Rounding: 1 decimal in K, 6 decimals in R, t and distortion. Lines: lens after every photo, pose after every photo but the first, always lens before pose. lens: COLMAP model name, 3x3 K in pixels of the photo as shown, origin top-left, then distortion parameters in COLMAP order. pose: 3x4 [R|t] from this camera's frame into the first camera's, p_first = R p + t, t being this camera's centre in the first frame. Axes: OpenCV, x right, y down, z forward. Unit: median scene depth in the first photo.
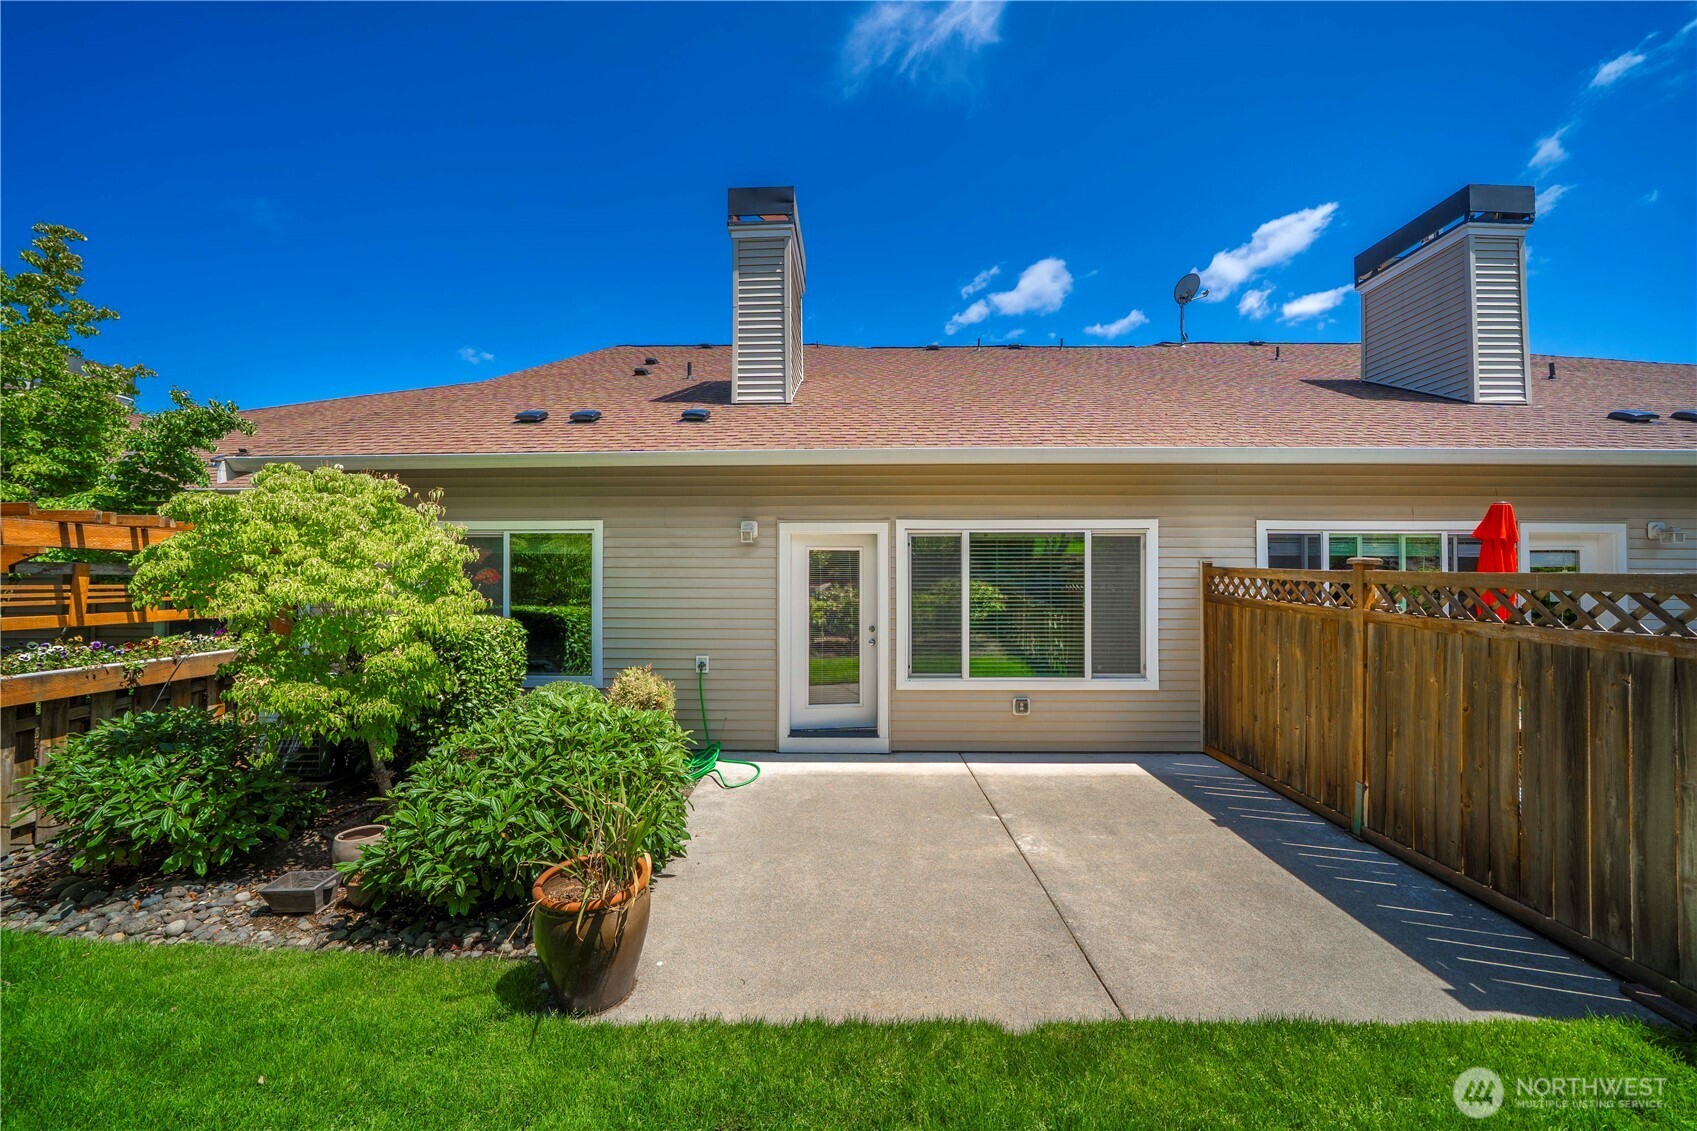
lens RADIAL K [[607.8, 0, 838.1], [0, 607.8, 559.9], [0, 0, 1]] dist [-0.008169, -0.000032]
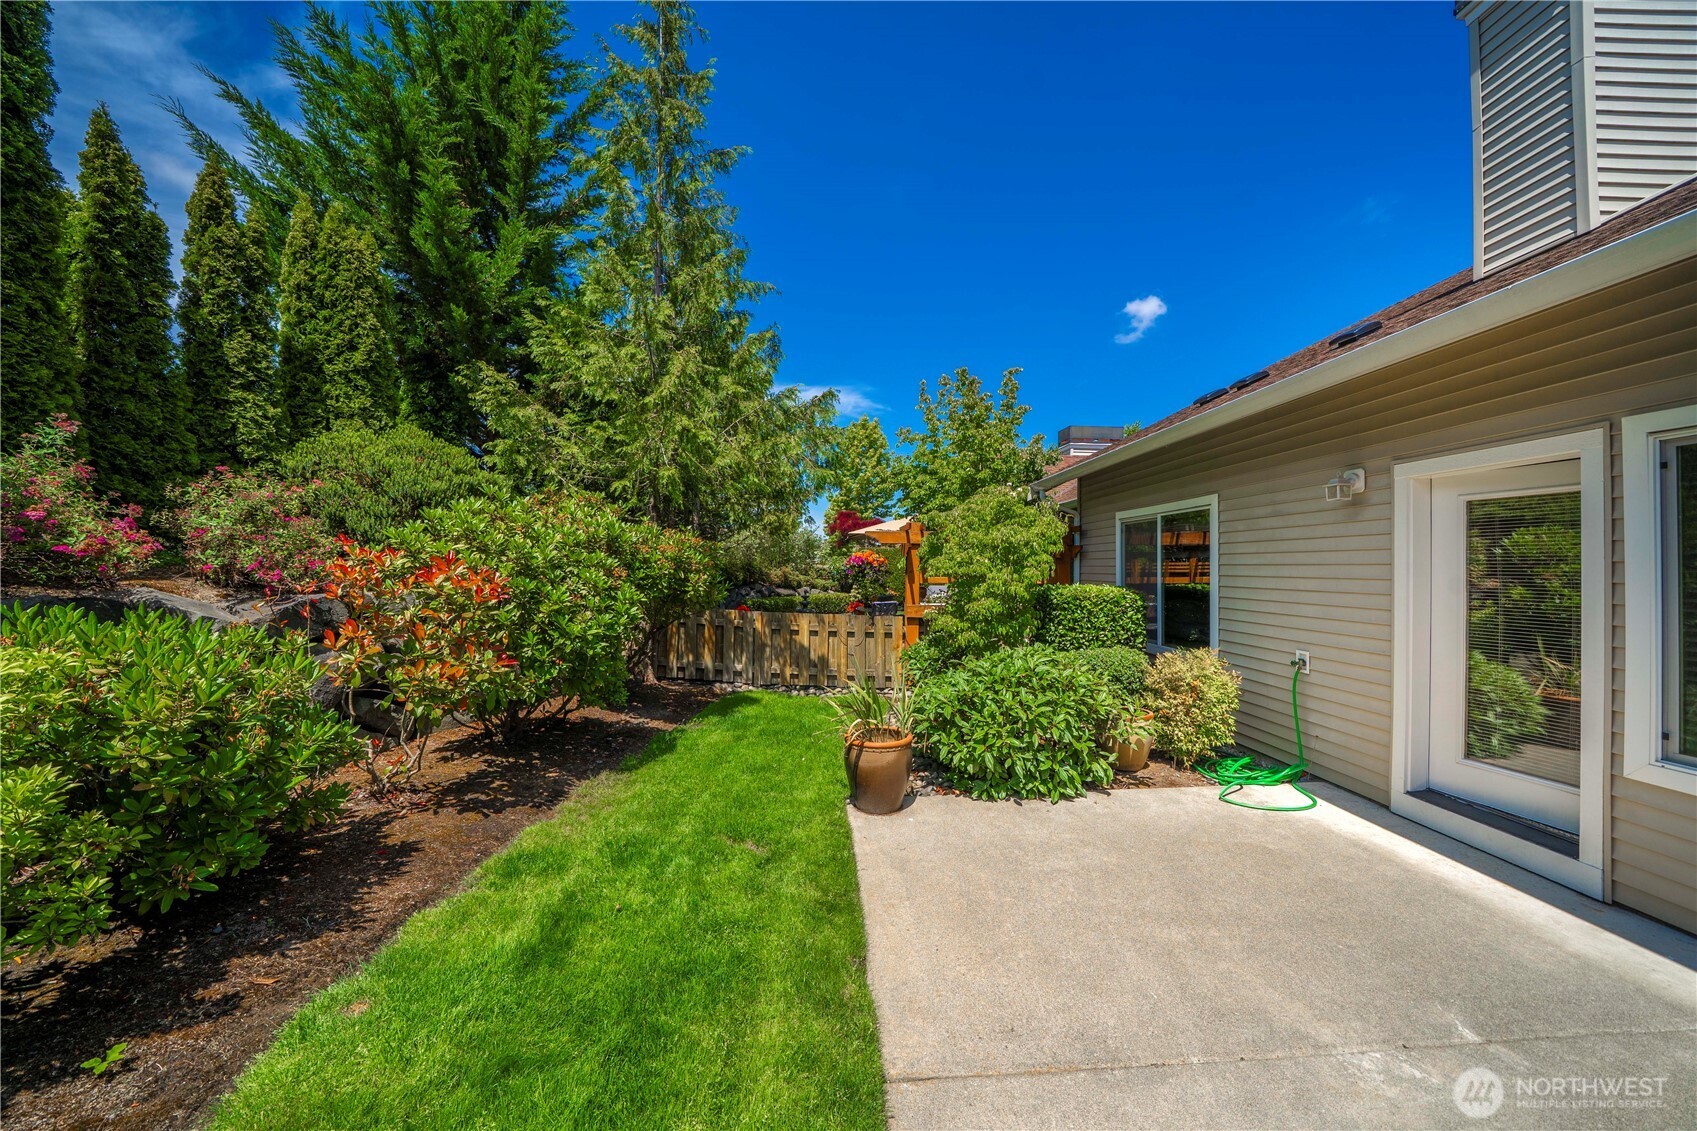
lens RADIAL K [[607.8, 0, 838.1], [0, 607.8, 559.9], [0, 0, 1]] dist [-0.008169, -0.000032]
pose [[0.054050, -0.013896, -0.998442, 0.527641], [0.021243, 0.999693, -0.012763, 0.037580], [0.998312, -0.020520, 0.054329, 0.365542]]
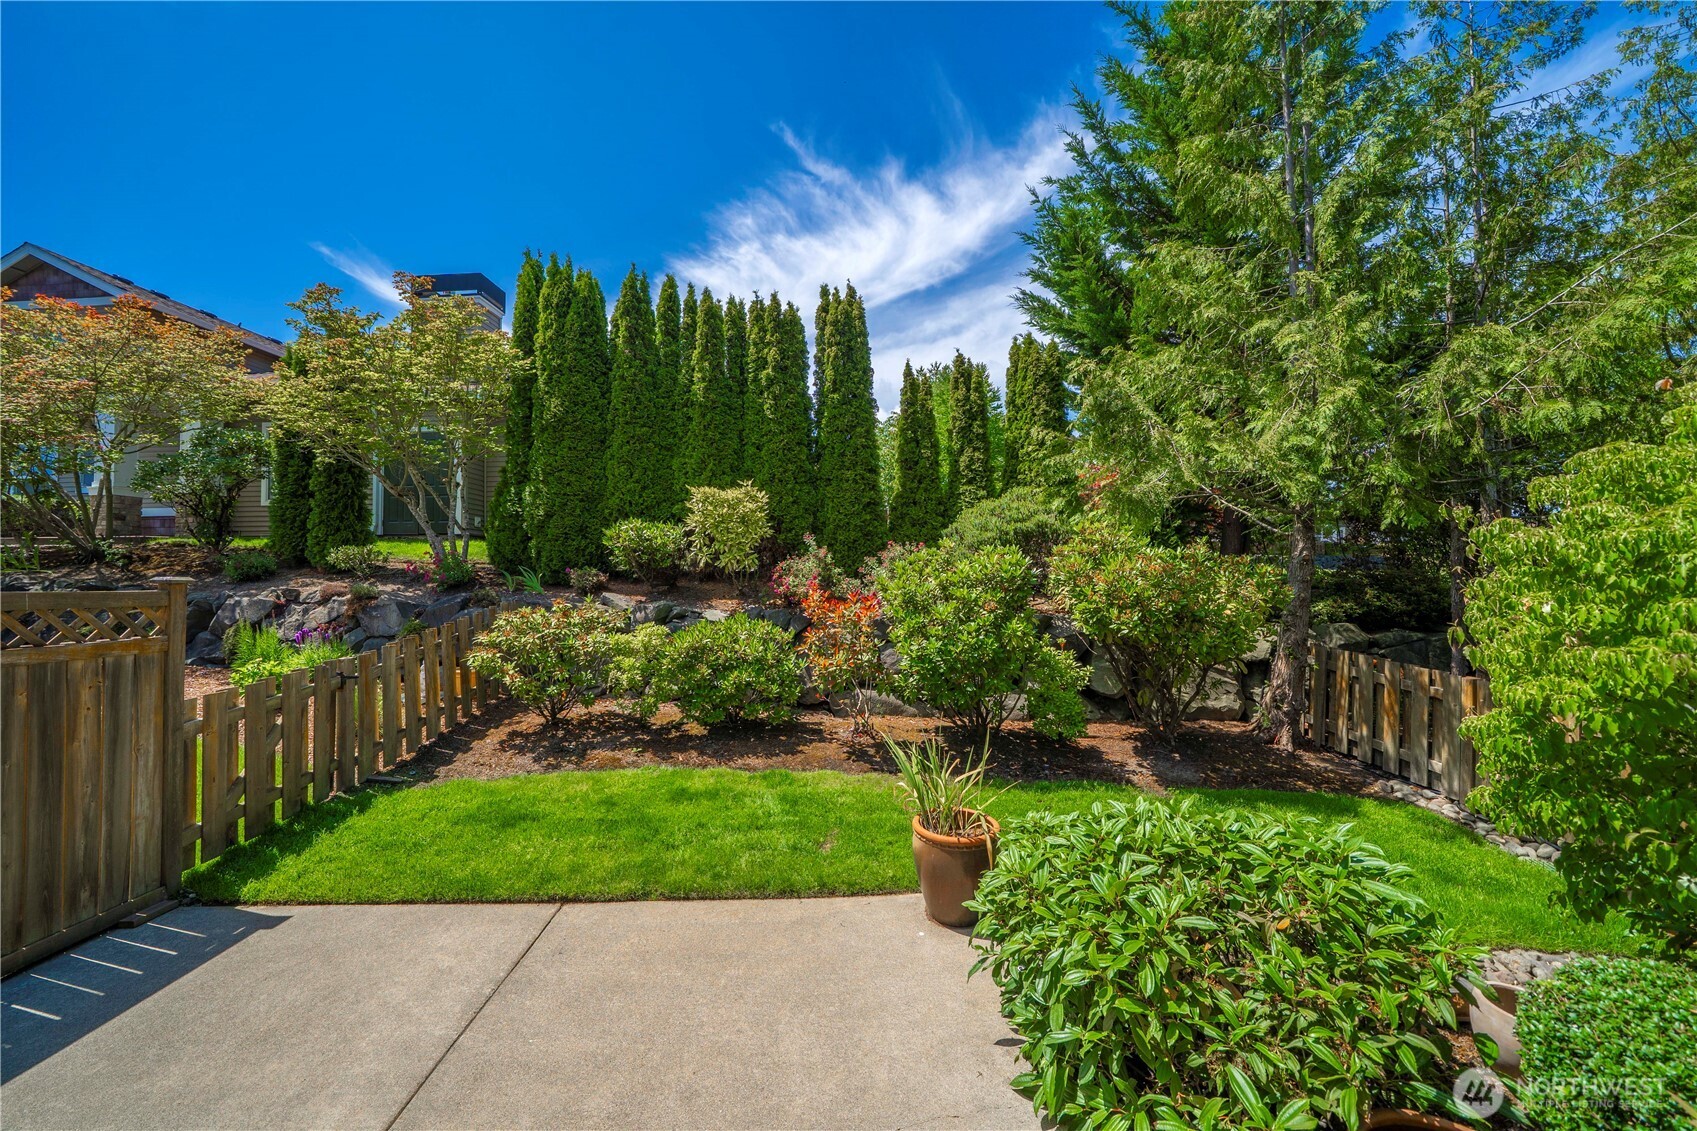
lens RADIAL K [[607.8, 0, 838.1], [0, 607.8, 559.9], [0, 0, 1]] dist [-0.008169, -0.000032]
pose [[-0.998178, 0.005148, -0.060114, -0.035792], [0.008491, 0.998423, -0.055484, 0.017247], [0.059733, -0.055893, -0.996648, 1.019863]]
